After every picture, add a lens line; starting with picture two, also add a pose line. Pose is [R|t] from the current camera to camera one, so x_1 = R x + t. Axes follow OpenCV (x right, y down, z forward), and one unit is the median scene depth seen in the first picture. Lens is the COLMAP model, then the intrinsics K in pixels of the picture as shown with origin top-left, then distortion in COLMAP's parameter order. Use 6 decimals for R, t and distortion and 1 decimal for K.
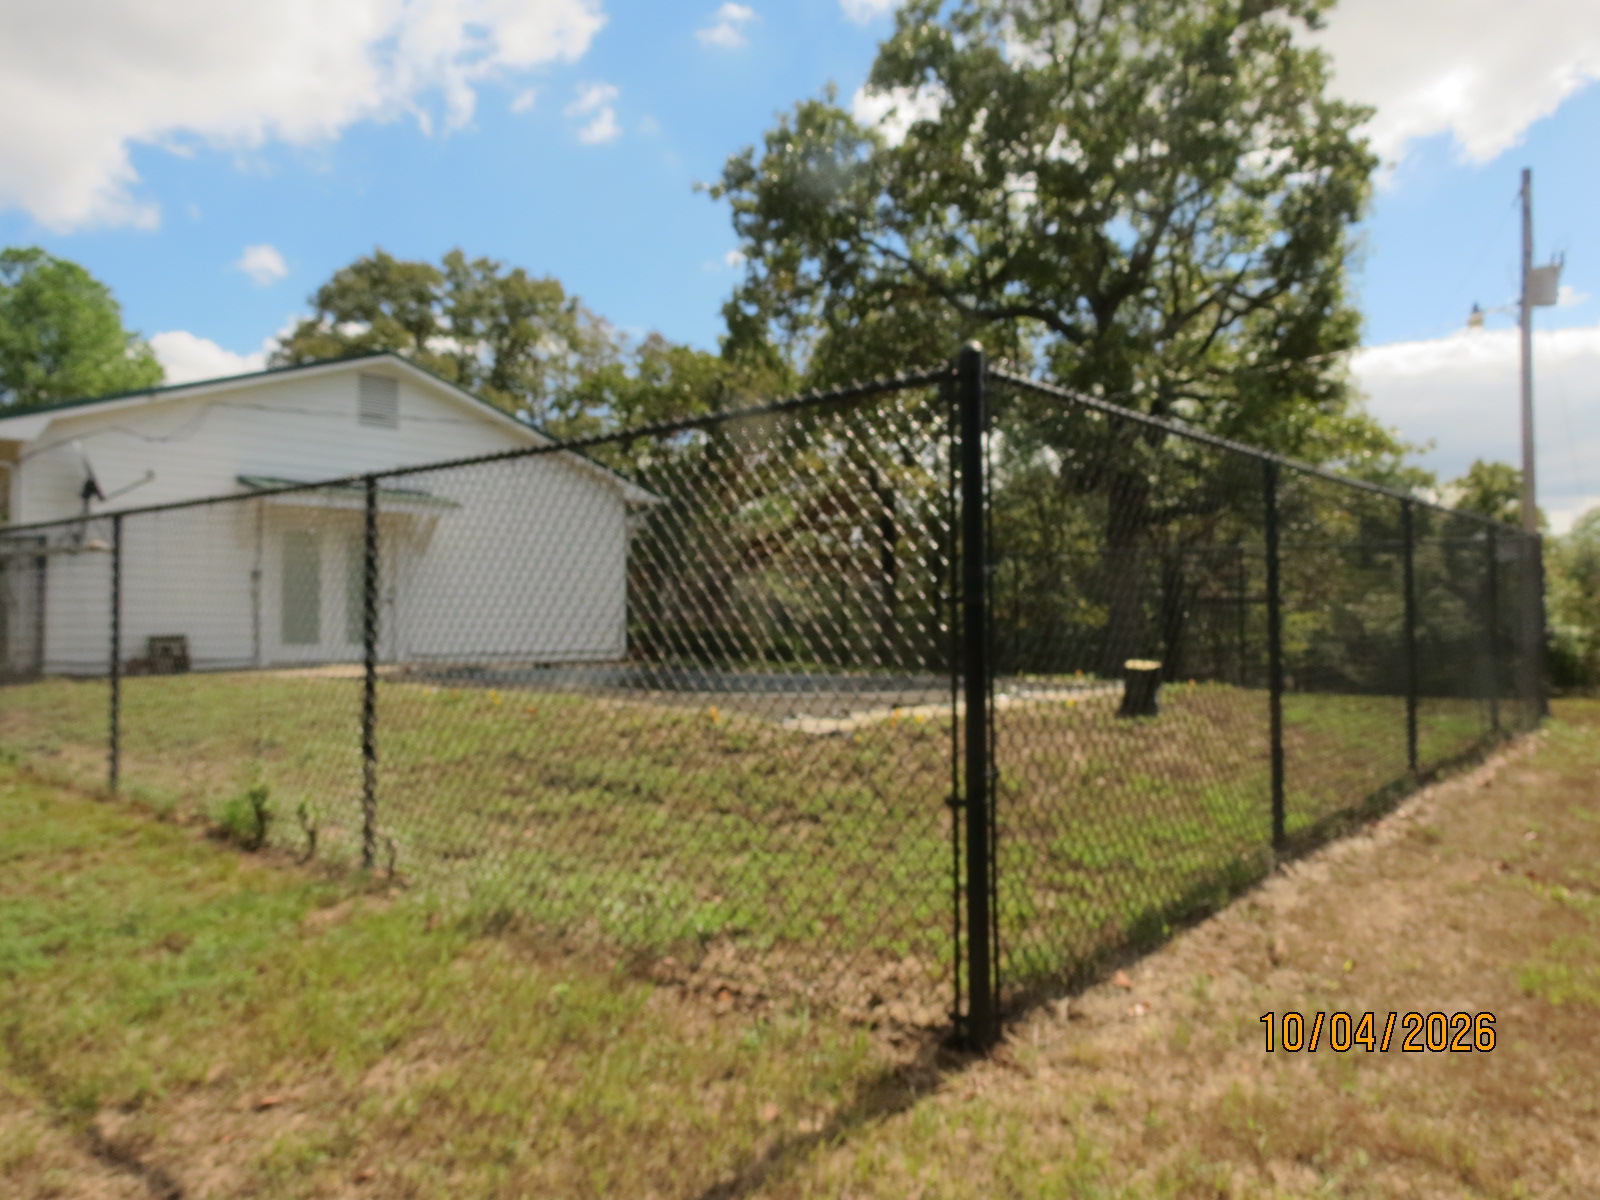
lens RADIAL K [[1173.3, 0, 800.0], [0, 1173.3, 600.0], [0, 0, 1]] dist [-0.002025, 0.002116]
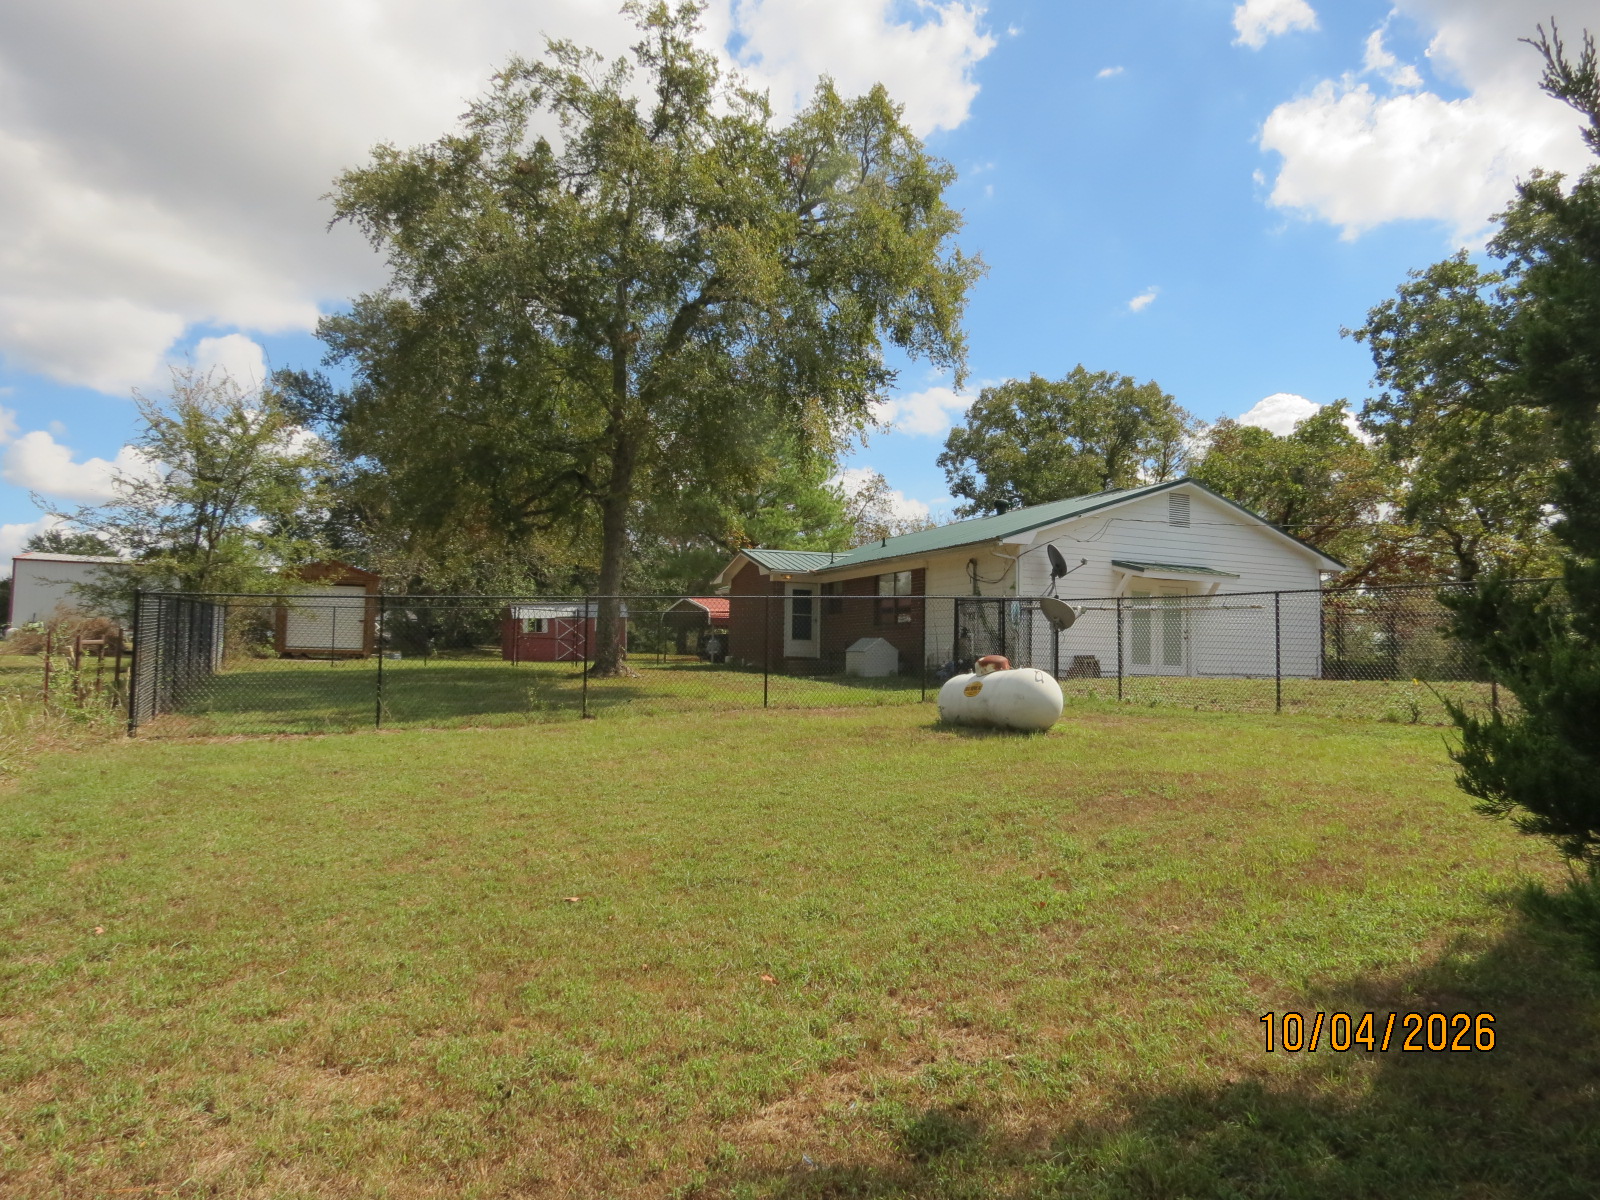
lens RADIAL K [[1173.3, 0, 800.0], [0, 1173.3, 600.0], [0, 0, 1]] dist [-0.002025, 0.002116]
pose [[0.935350, 0.003750, -0.353703, -0.195178], [-0.018234, 0.999126, -0.037625, 0.013942], [0.353252, 0.041642, 0.934601, -0.456376]]
